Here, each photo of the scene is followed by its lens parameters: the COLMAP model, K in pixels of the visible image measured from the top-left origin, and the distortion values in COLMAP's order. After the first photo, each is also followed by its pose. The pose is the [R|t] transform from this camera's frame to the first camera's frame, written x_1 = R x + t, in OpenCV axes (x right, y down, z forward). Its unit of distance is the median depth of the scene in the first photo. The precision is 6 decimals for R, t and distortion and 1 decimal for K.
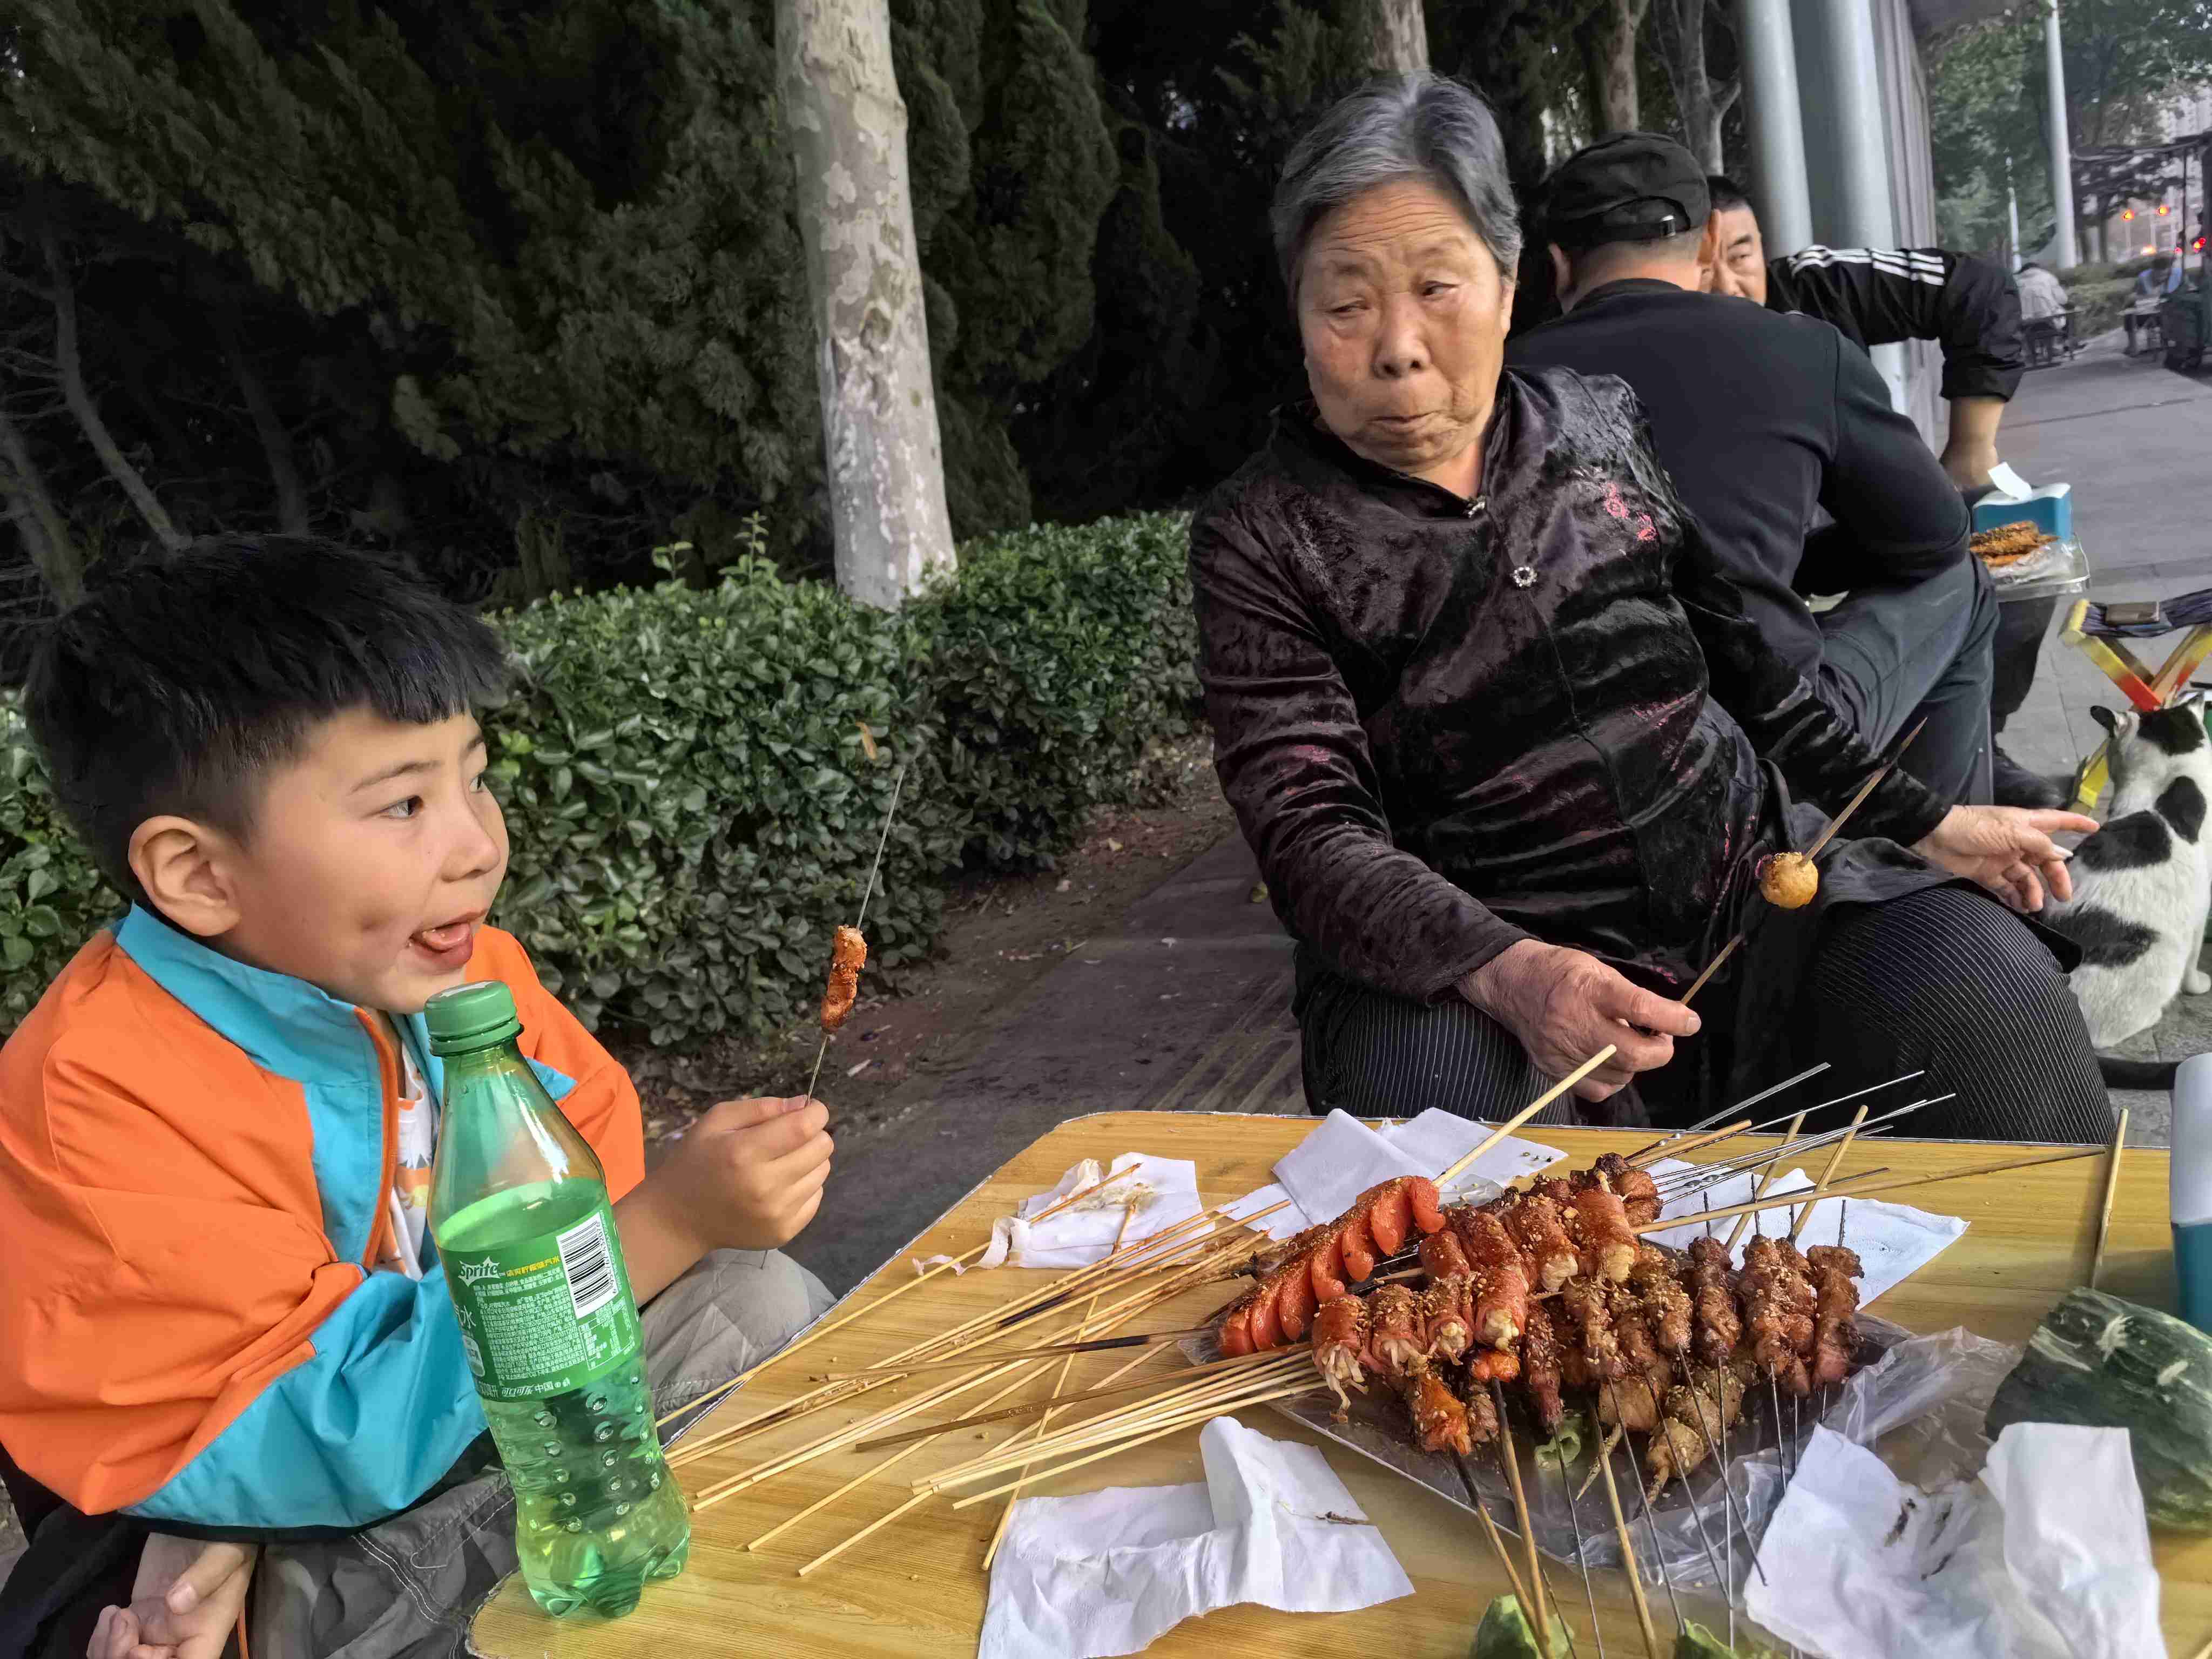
lens RADIAL K [[1743.0, 0, 1144.7], [0, 1743.0, 868.2], [0, 0, 1]] dist [0.056284, -0.080098]
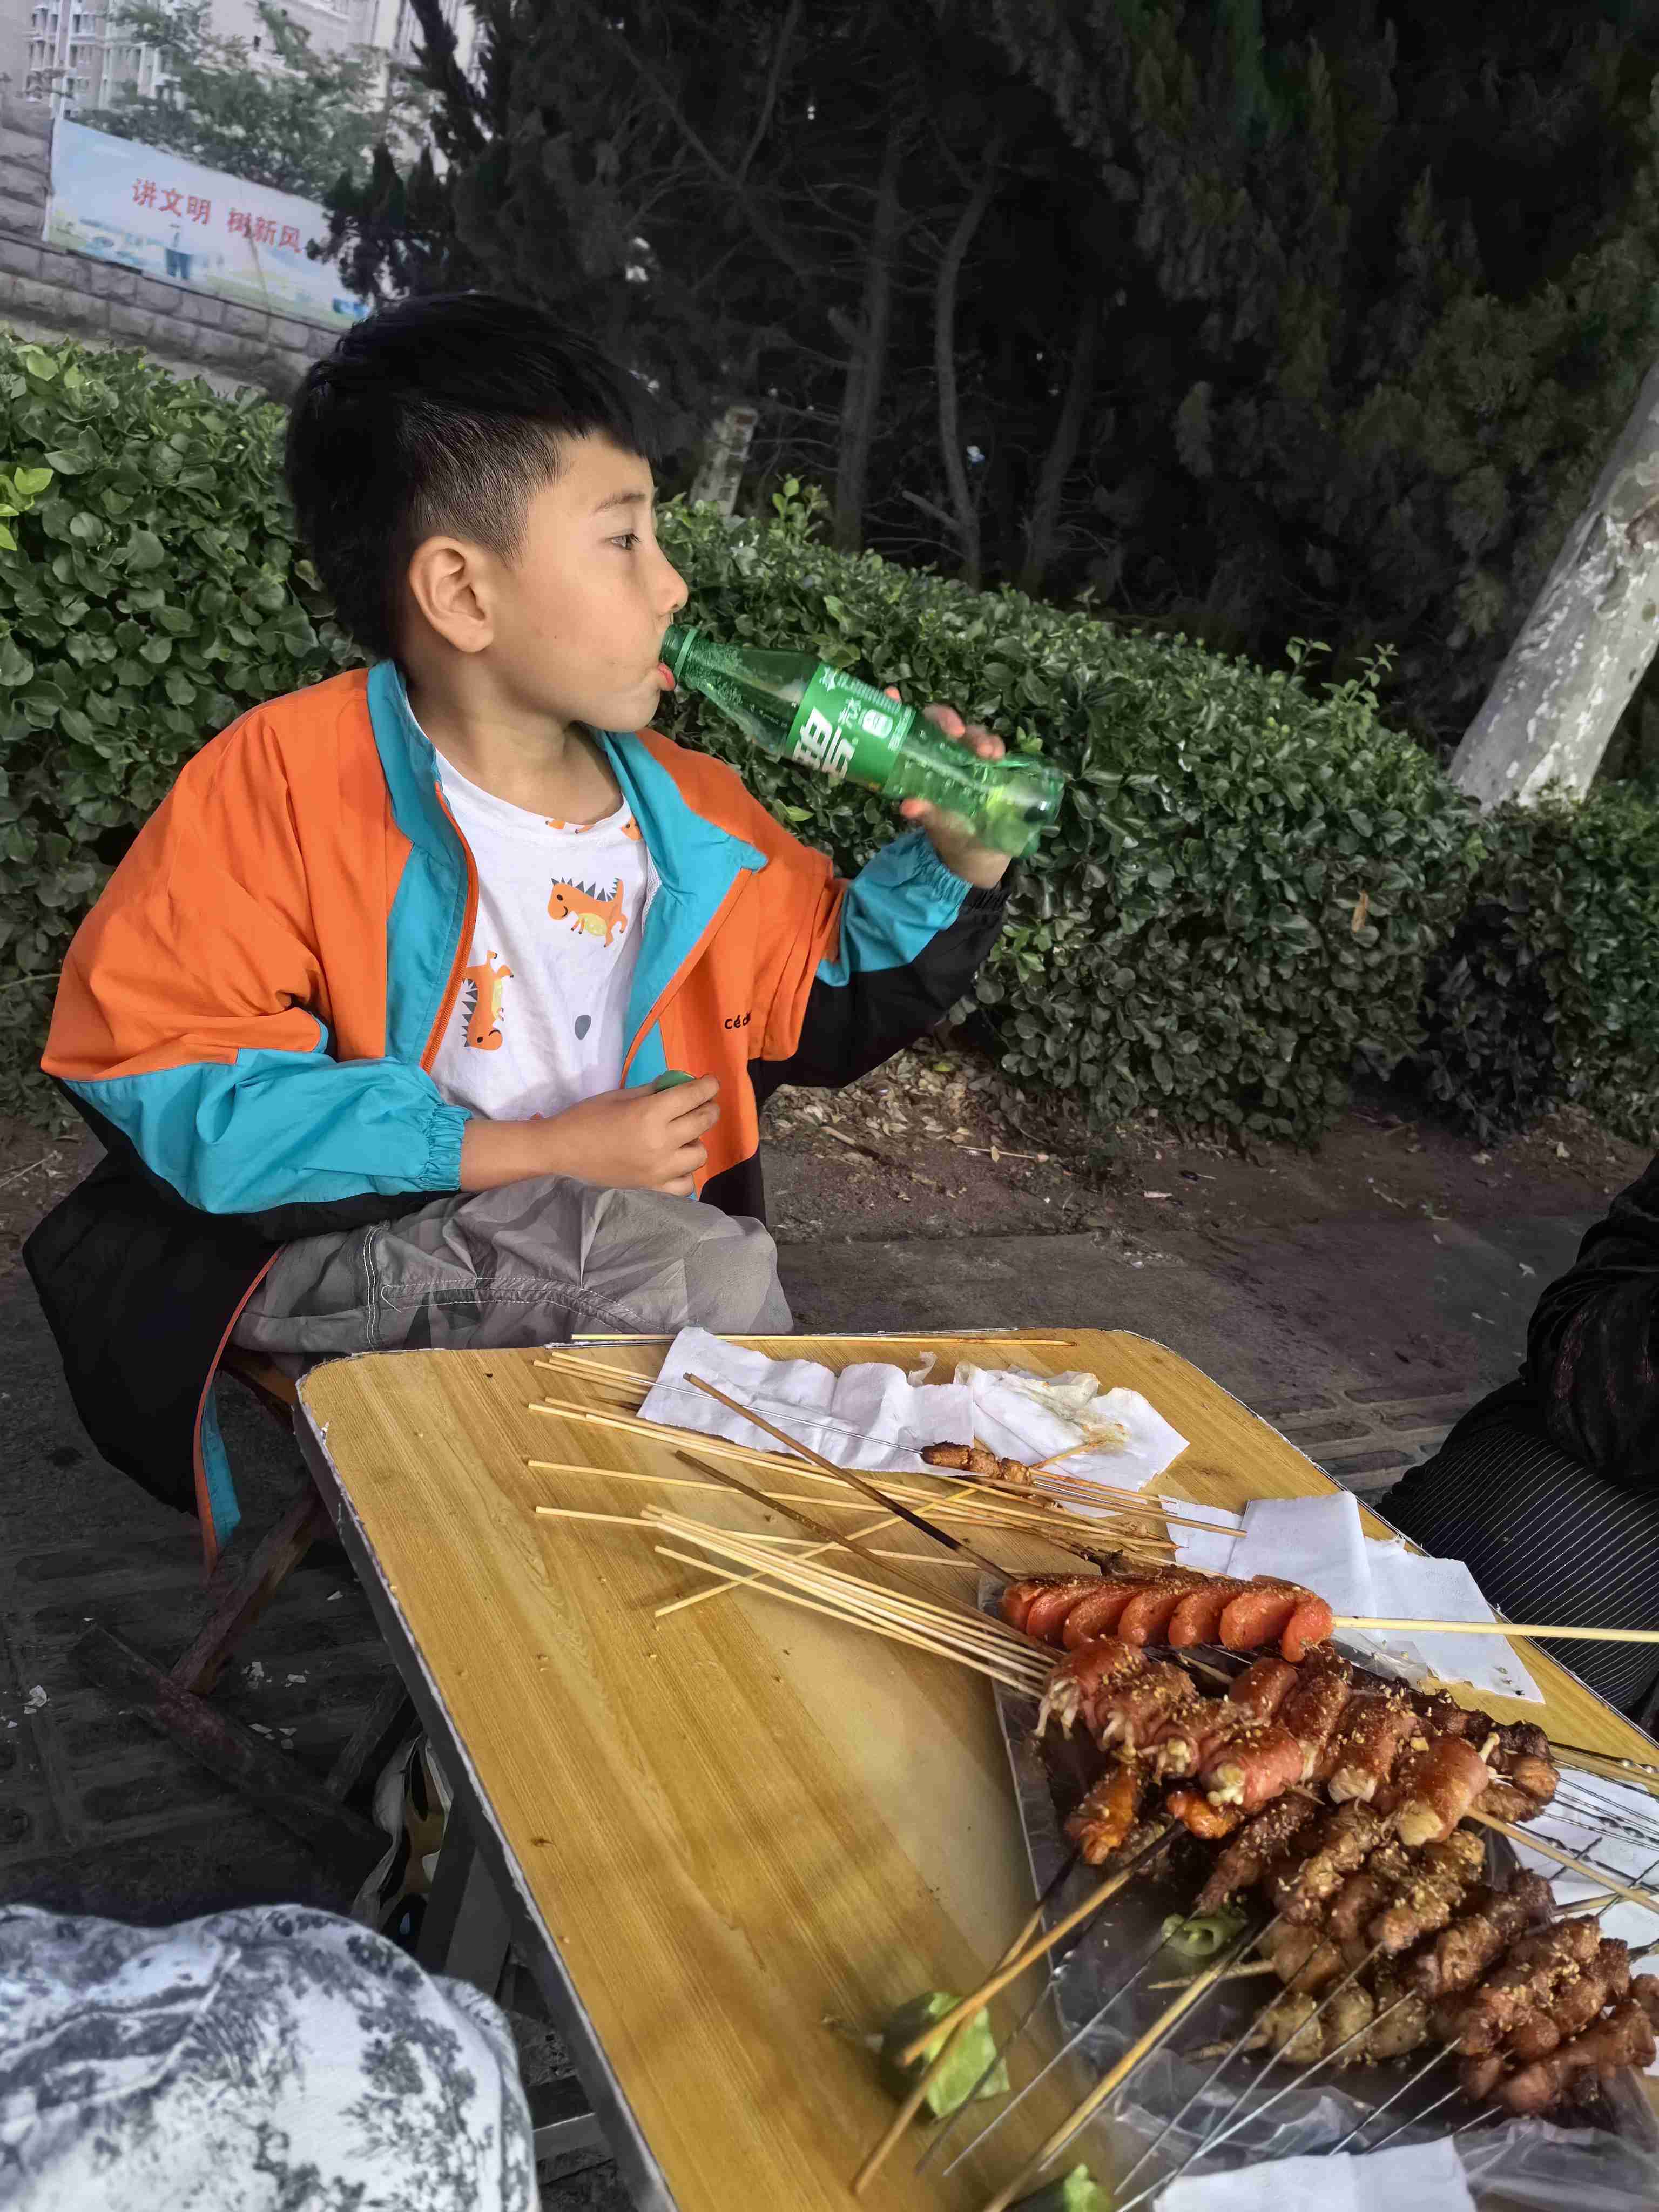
lens RADIAL K [[1743.0, 0, 835.3], [0, 1743.0, 1130.6], [0, 0, 1]] dist [0.056284, -0.080098]
pose [[0.755119, 0.535518, -0.378175, 0.054817], [-0.498890, 0.843632, 0.198477, -0.022542], [0.425328, 0.038794, 0.904207, 0.030102]]
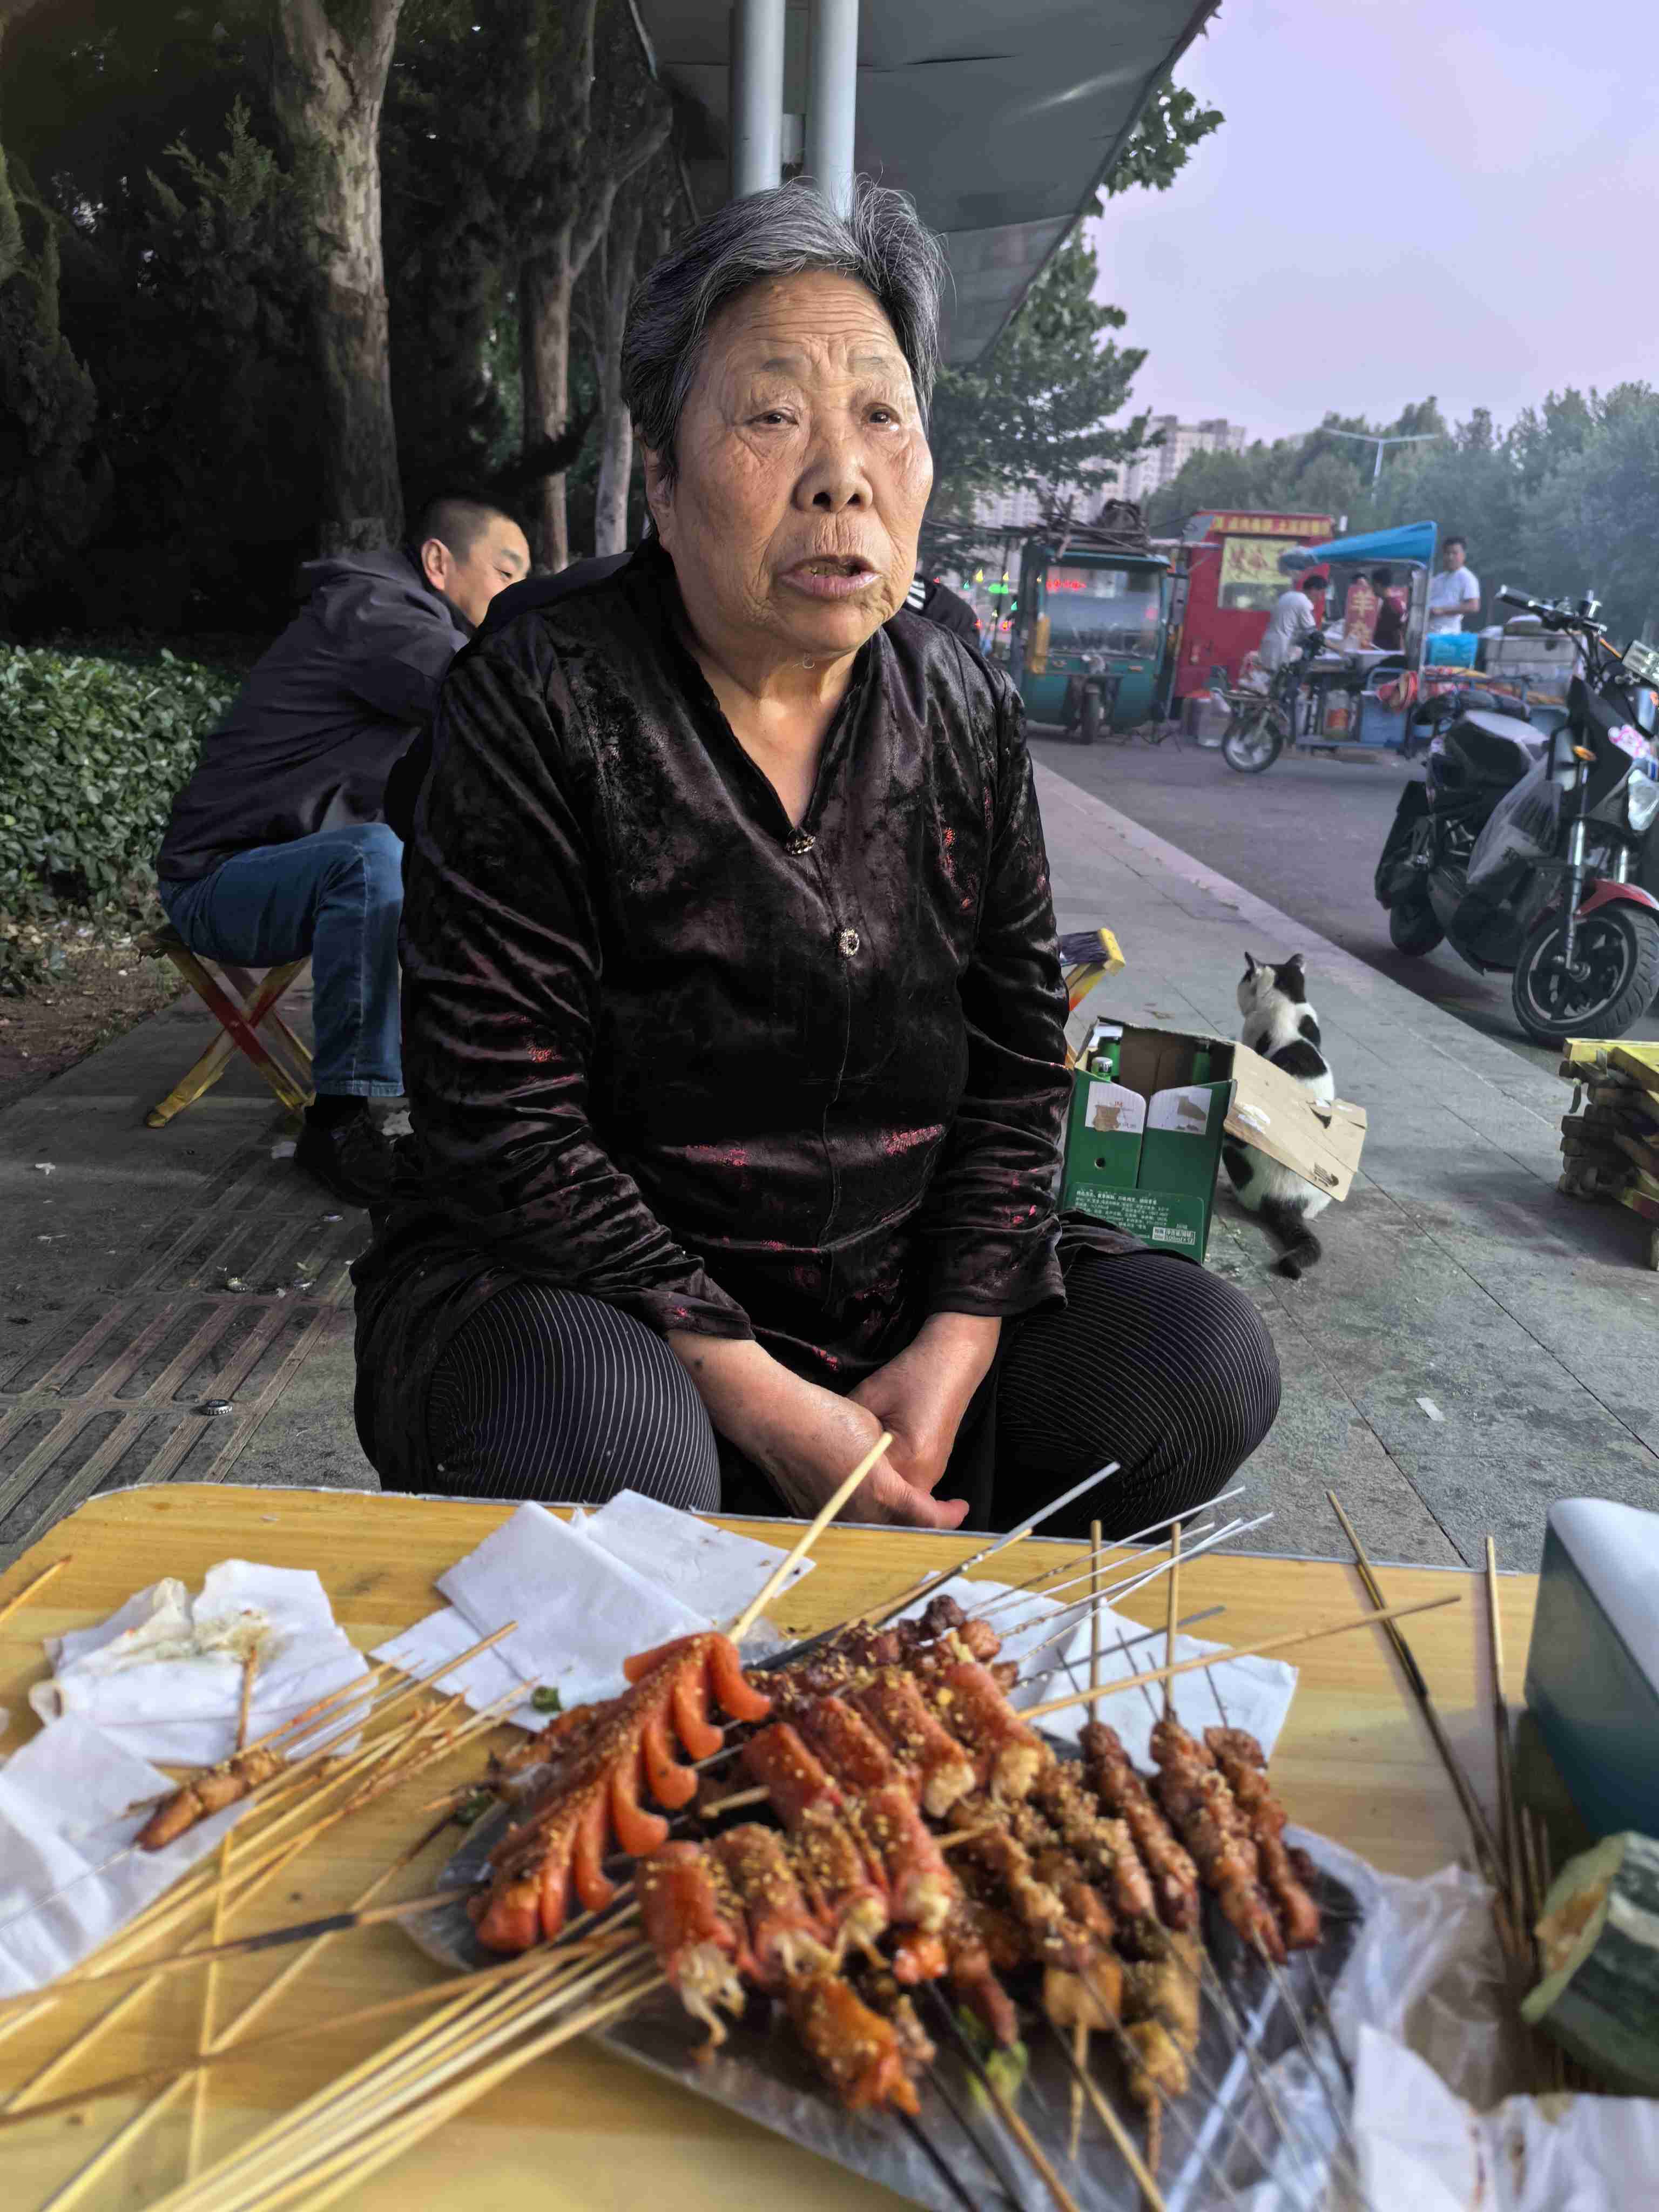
lens RADIAL K [[1743.0, 0, 830.3], [0, 1743.0, 1118.9], [0, 0, 1]] dist [0.056284, -0.080098]
pose [[0.882714, 0.097334, 0.459719, -0.050223], [-0.103626, 0.994549, -0.011597, -0.011315], [-0.458342, -0.037402, 0.887989, 0.100498]]
